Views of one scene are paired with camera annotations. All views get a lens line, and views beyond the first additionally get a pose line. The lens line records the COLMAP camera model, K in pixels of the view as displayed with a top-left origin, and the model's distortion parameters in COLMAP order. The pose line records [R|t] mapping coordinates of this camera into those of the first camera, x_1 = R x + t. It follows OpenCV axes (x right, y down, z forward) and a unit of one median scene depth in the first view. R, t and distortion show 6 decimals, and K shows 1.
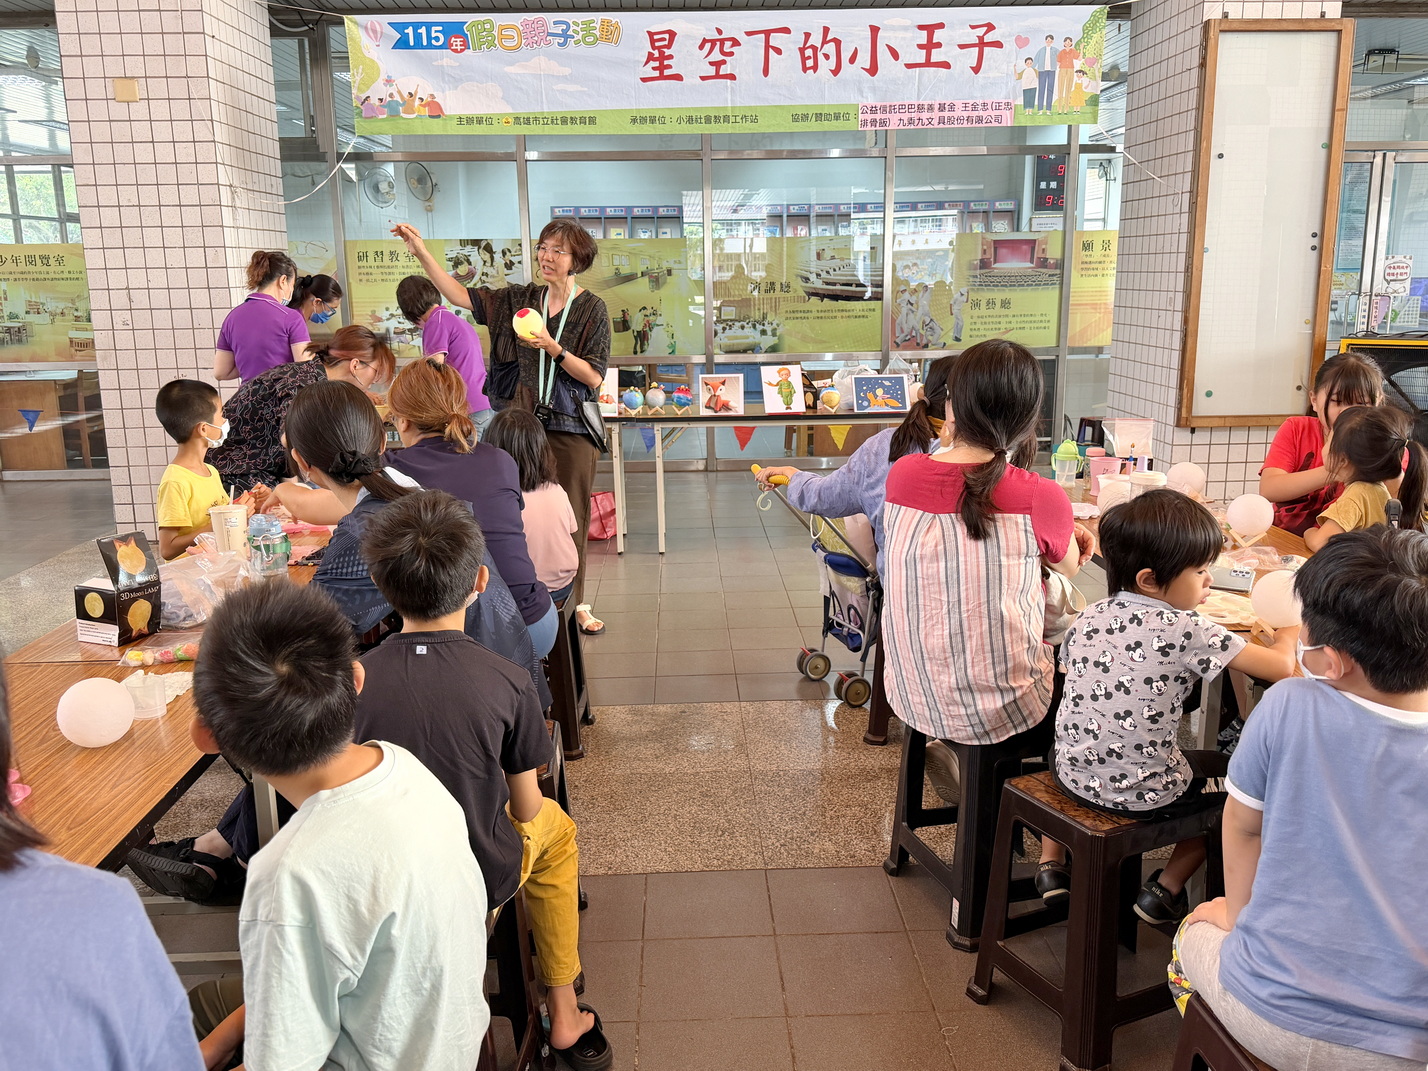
lens RADIAL K [[1168.6, 0, 714.0], [0, 1168.6, 535.5], [0, 0, 1]] dist [0.295042, -0.593672]
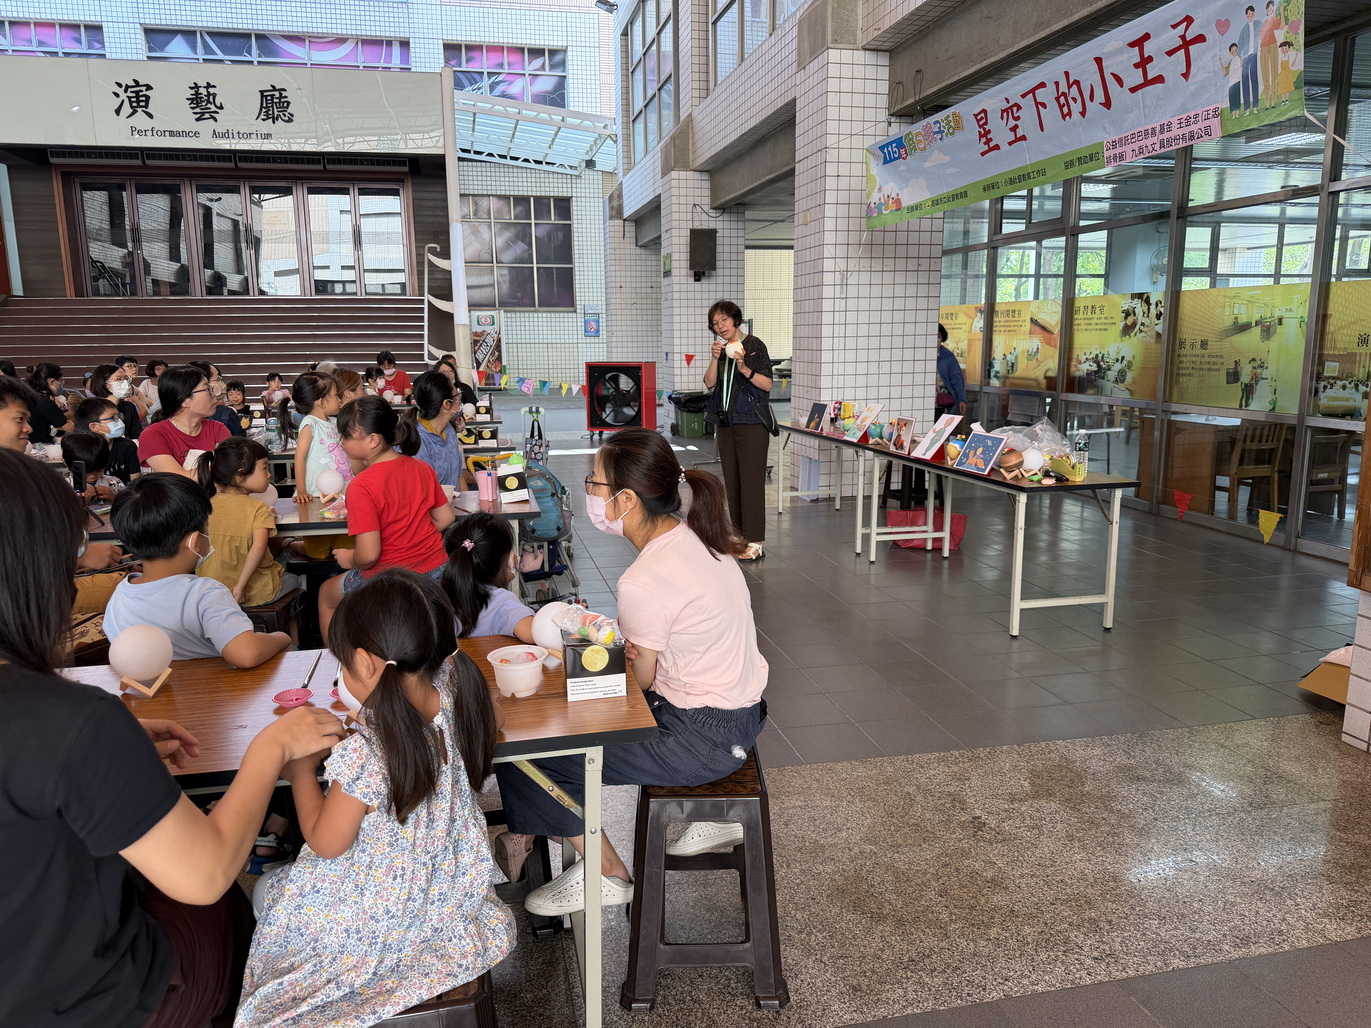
lens RADIAL K [[954.2, 0, 685.5], [0, 954.2, 514.0], [0, 0, 1]] dist [-0.001103, -0.001639]
pose [[0.182508, 0.198422, -0.962974, 0.820197], [-0.215839, 0.963618, 0.157648, -0.134603], [0.959221, 0.179076, 0.218696, 0.597855]]
